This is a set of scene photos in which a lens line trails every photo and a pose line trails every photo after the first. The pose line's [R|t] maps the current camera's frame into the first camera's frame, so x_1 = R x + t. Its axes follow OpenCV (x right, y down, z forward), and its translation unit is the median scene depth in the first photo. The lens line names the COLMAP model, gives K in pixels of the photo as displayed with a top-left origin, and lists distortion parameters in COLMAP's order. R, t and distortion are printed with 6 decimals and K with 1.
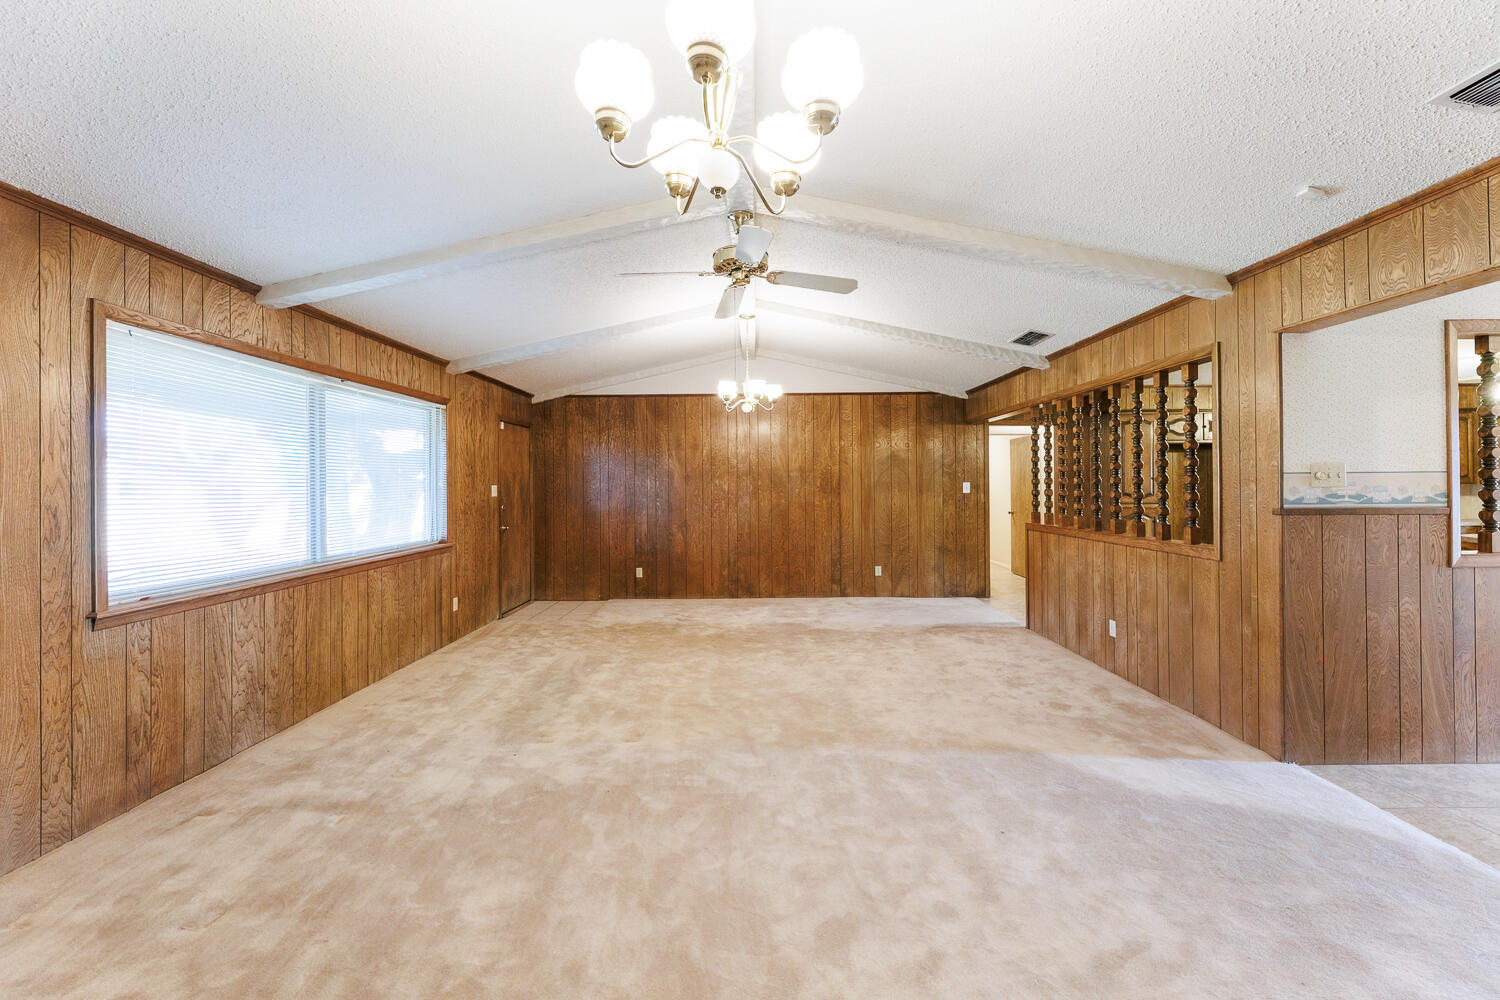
lens RADIAL K [[604.5, 0, 755.0], [0, 604.5, 488.1], [0, 0, 1]] dist [0.001464, 0.000229]
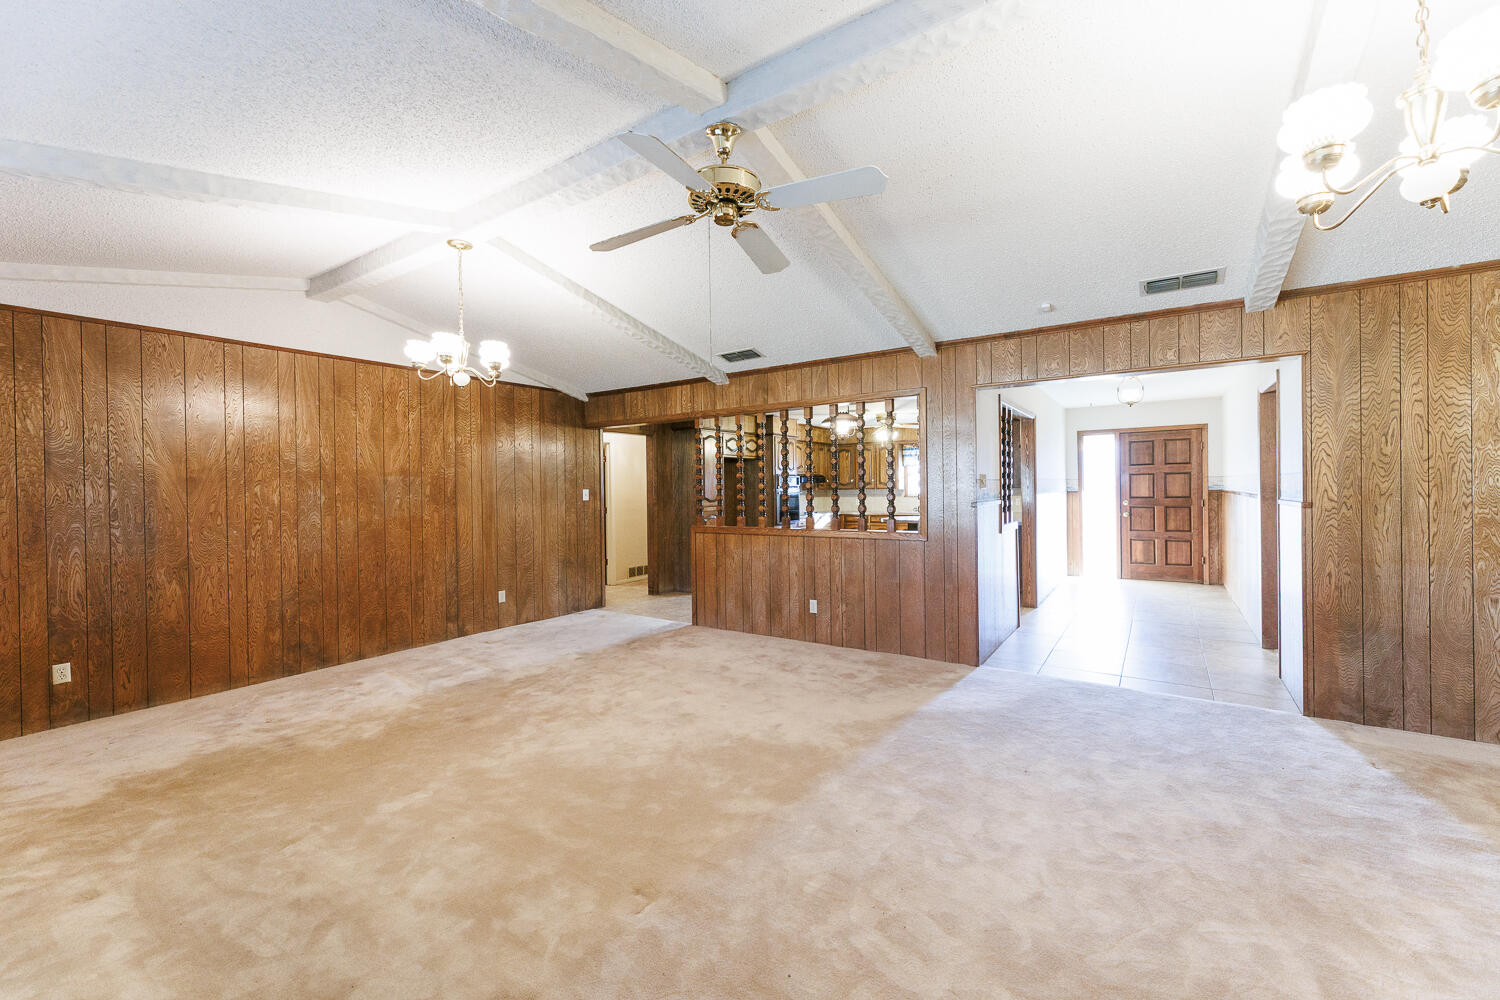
lens RADIAL K [[600.1, 0, 752.8], [0, 600.1, 494.8], [0, 0, 1]] dist [0.000656, -0.000266]
pose [[0.548814, -0.009654, 0.835889, -0.295831], [0.015176, 0.999884, 0.001585, 0.001551], [-0.835807, 0.011815, 0.548897, 0.261993]]
